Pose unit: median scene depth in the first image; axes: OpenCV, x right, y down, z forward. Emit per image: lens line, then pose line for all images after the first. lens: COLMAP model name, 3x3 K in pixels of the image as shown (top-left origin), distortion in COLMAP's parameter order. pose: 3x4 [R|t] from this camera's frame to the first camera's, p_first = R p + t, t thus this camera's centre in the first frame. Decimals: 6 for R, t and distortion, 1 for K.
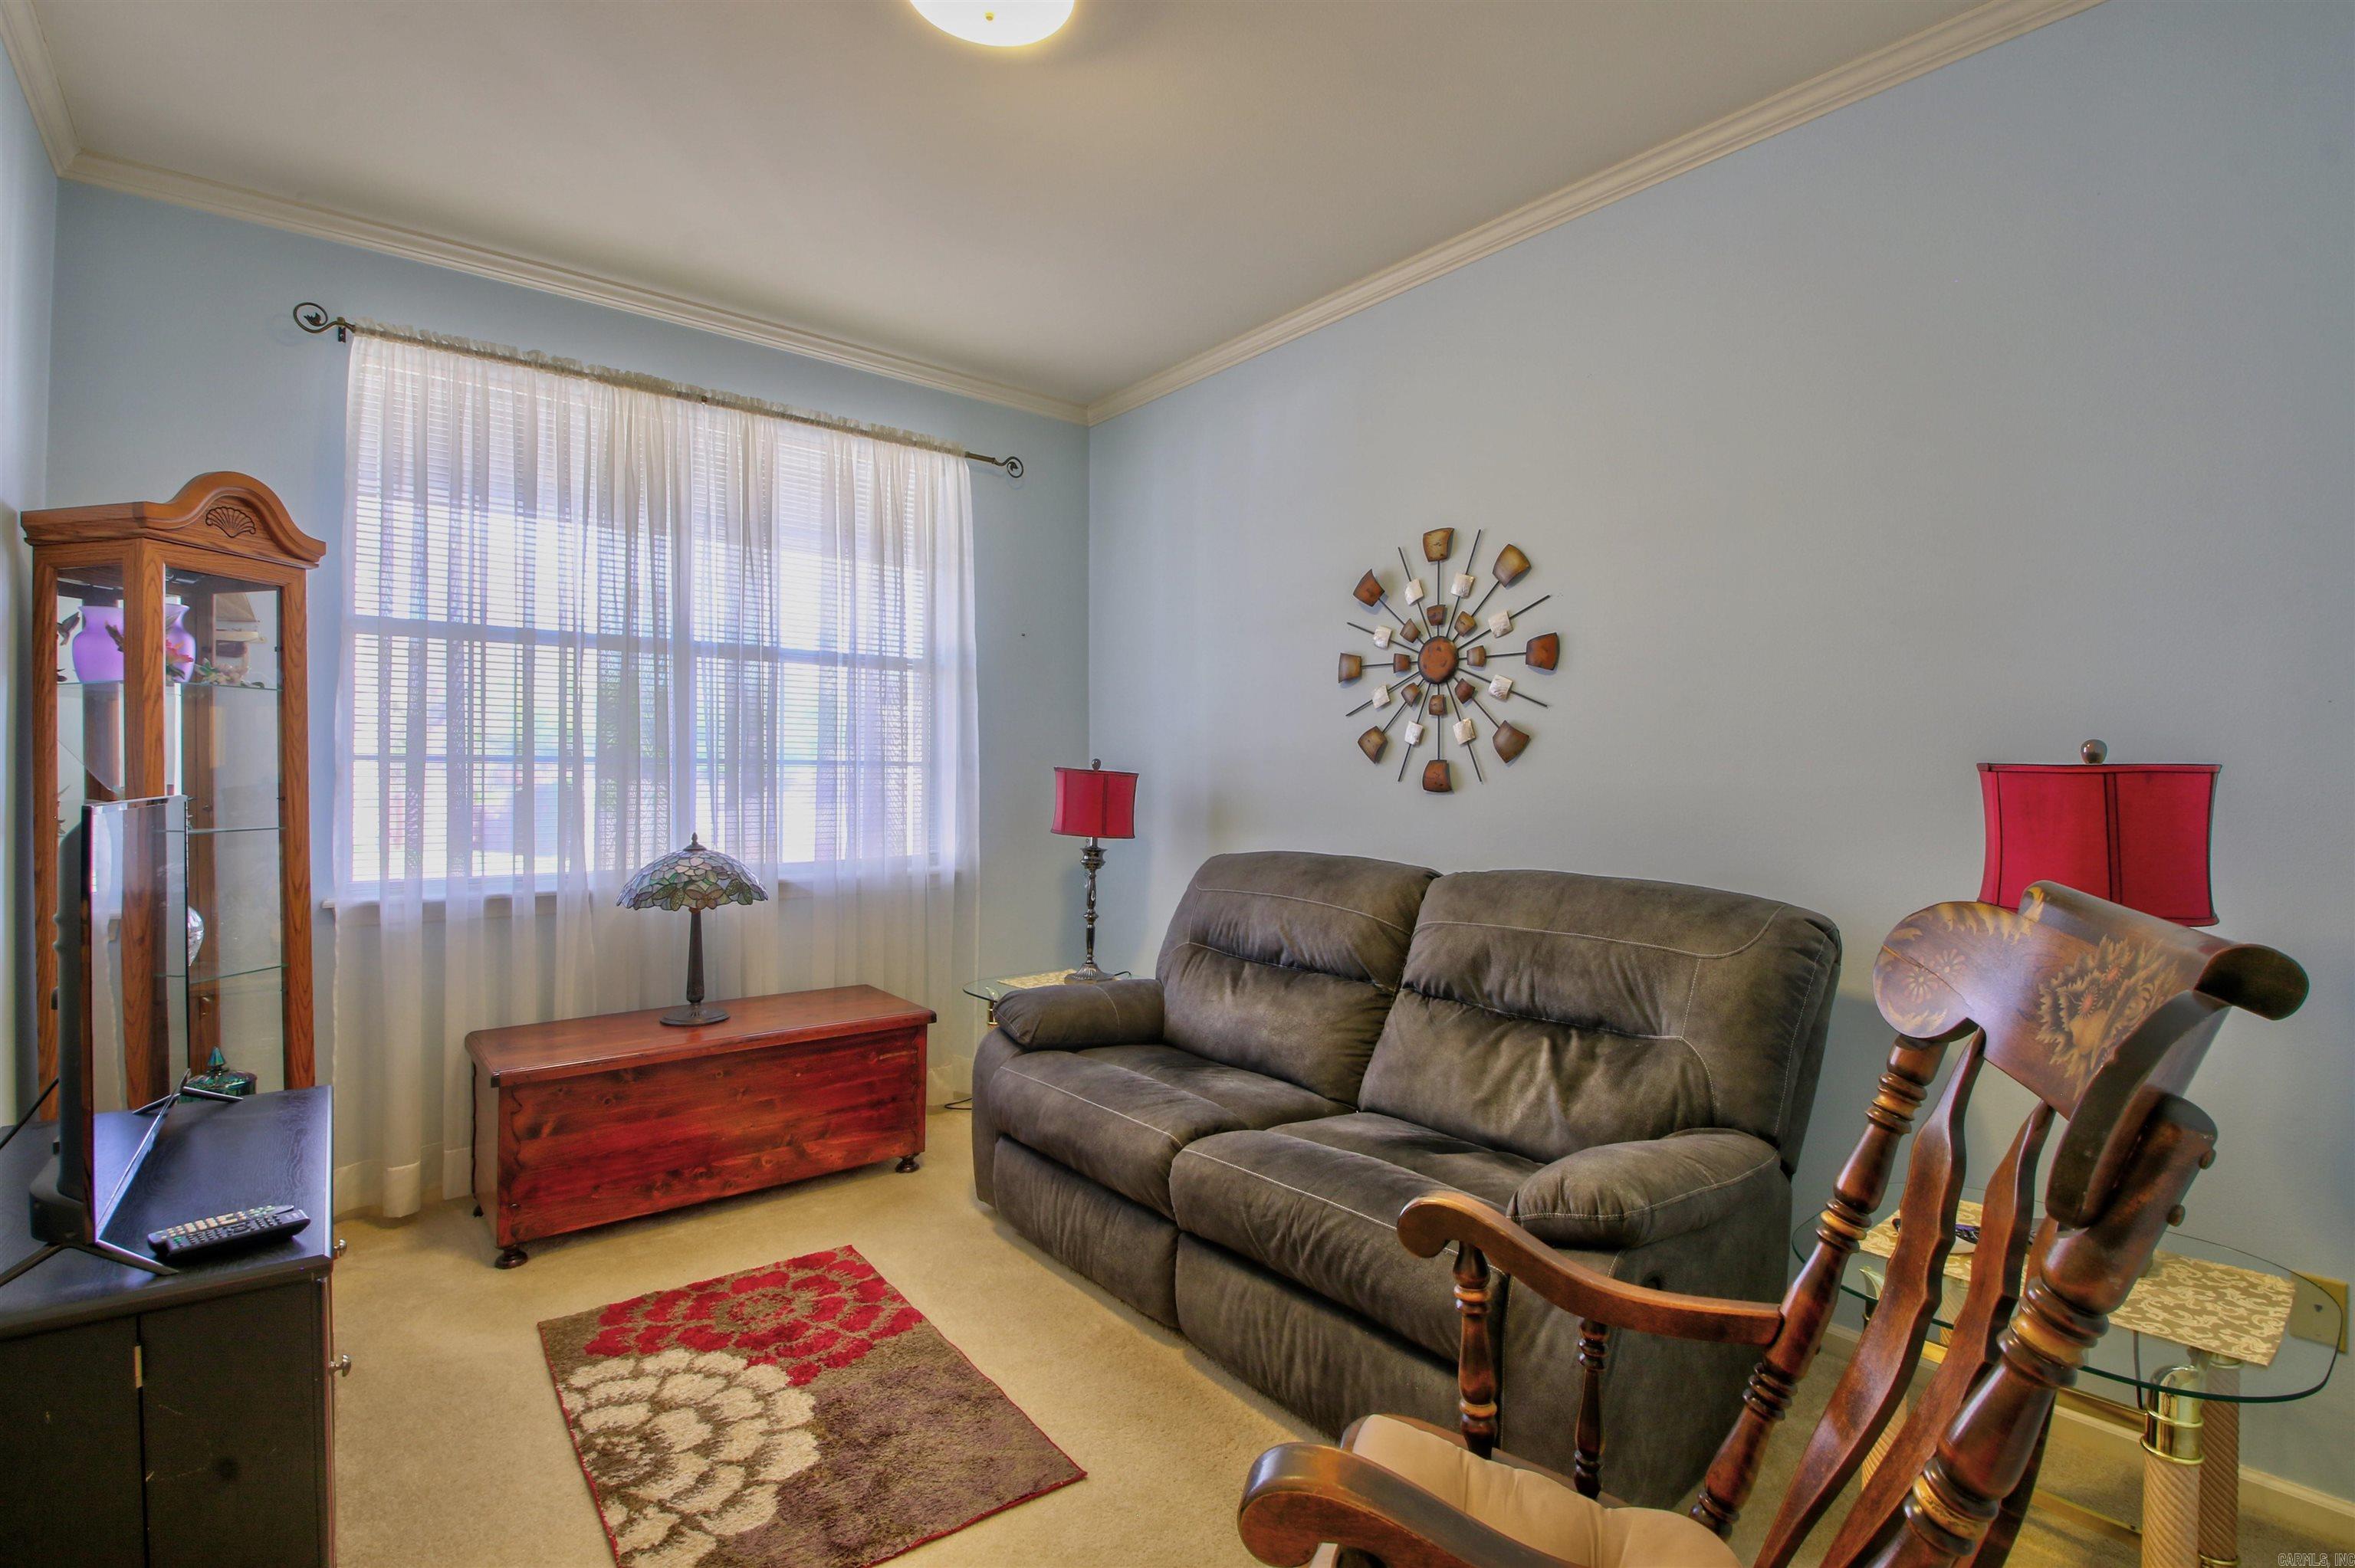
lens RADIAL K [[1098.9, 0, 1179.7], [0, 1098.9, 783.2], [0, 0, 1]] dist [0.002288, -0.003216]
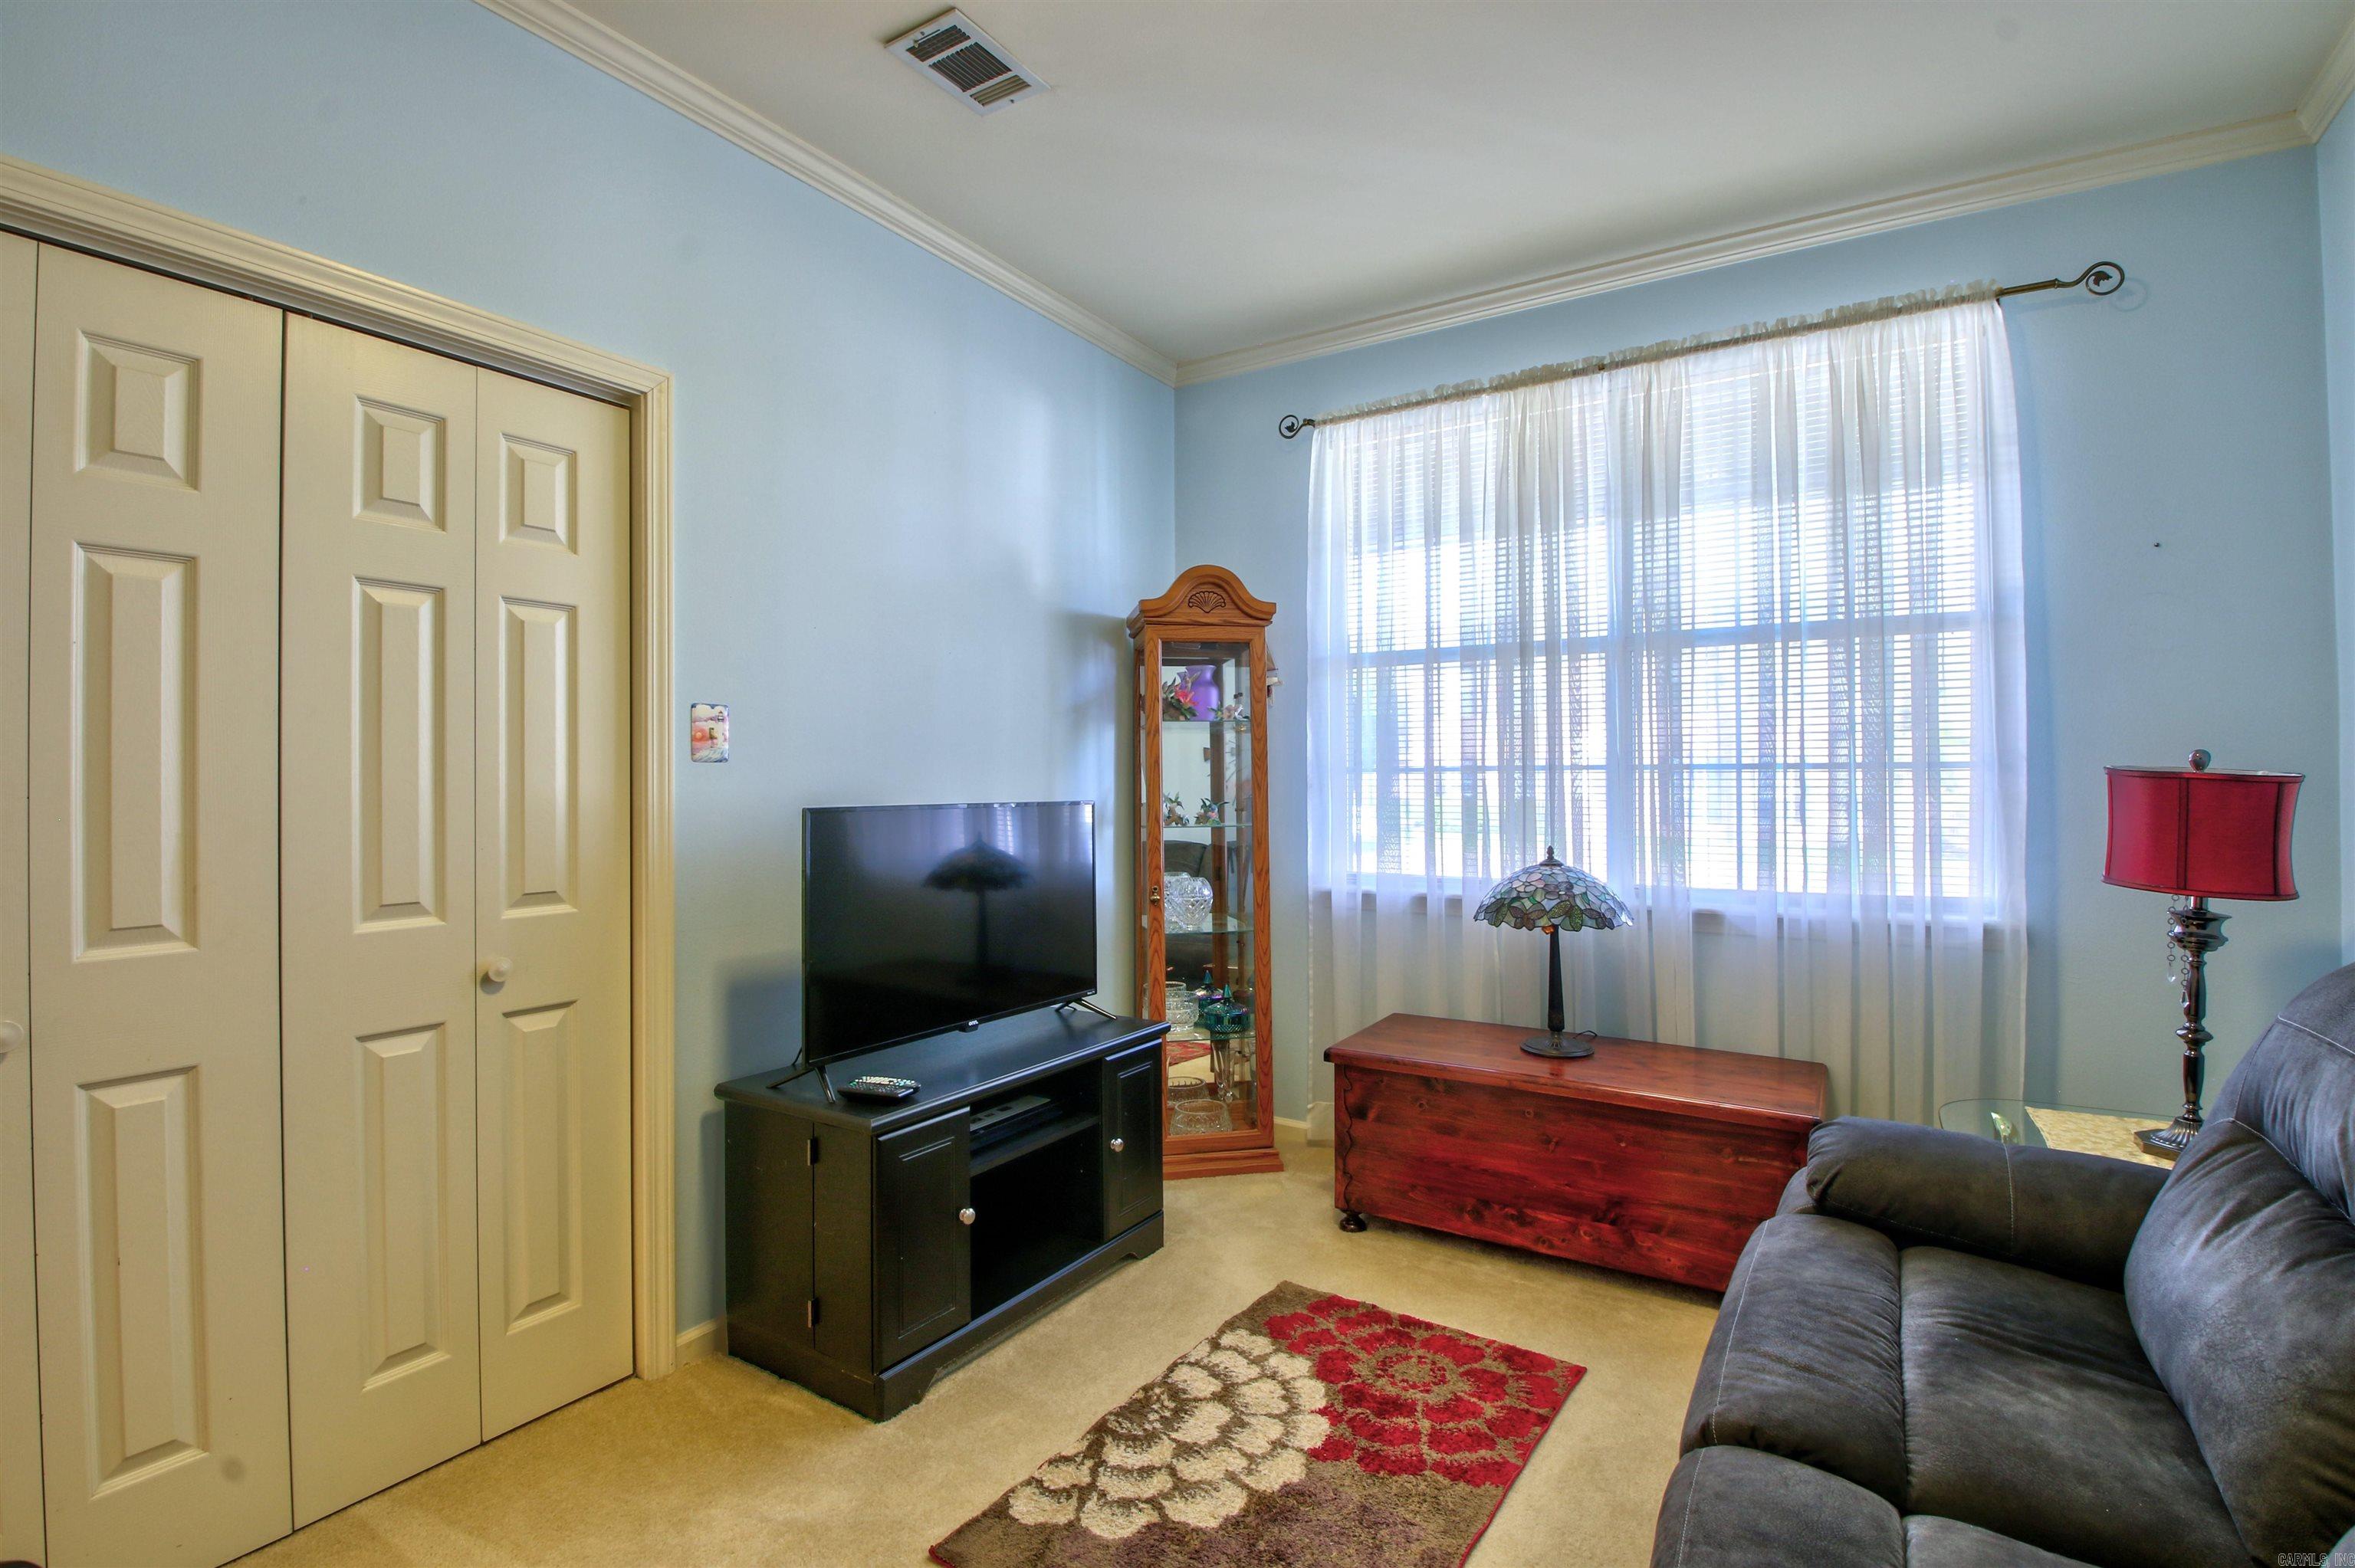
lens RADIAL K [[1098.9, 0, 1179.5], [0, 1098.9, 781.4], [0, 0, 1]] dist [0.002288, -0.003216]
pose [[0.337127, -0.006484, -0.941437, 0.337197], [-0.001245, 0.999972, -0.007332, -0.002408], [0.941458, 0.003644, 0.337110, 0.418194]]
